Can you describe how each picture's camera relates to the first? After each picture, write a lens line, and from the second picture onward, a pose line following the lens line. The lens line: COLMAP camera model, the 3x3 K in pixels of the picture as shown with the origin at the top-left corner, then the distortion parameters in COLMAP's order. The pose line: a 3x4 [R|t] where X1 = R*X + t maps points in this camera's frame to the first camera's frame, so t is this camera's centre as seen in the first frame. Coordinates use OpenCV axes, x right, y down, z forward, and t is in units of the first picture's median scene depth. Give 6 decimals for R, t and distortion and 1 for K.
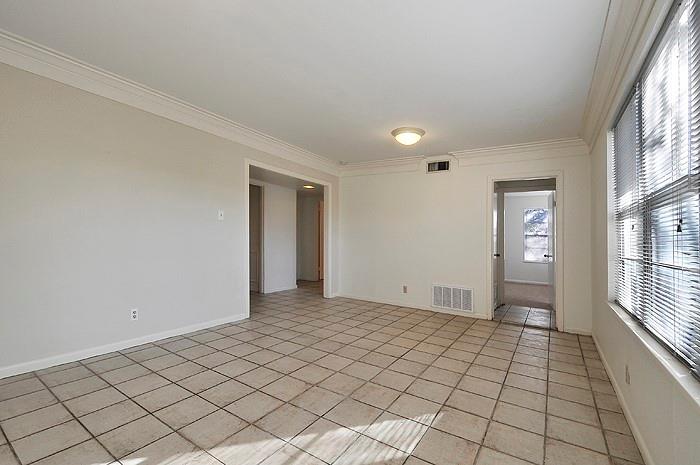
lens RADIAL K [[305.6, 0, 359.4], [0, 305.6, 235.1], [0, 0, 1]] dist [0.000119, 0.000029]
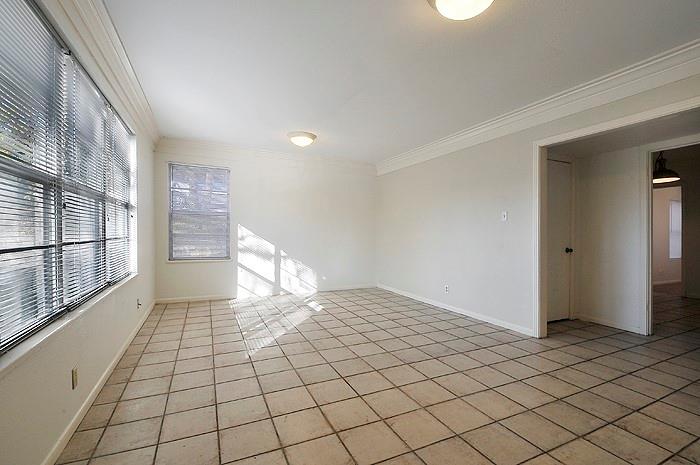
lens RADIAL K [[305.6, 0, 359.4], [0, 305.6, 235.1], [0, 0, 1]] dist [0.000119, 0.000029]
pose [[-0.519707, -0.024114, -0.854004, 0.741152], [-0.007624, 0.999693, -0.023588, 0.031635], [0.854310, -0.005749, -0.519732, 1.325031]]
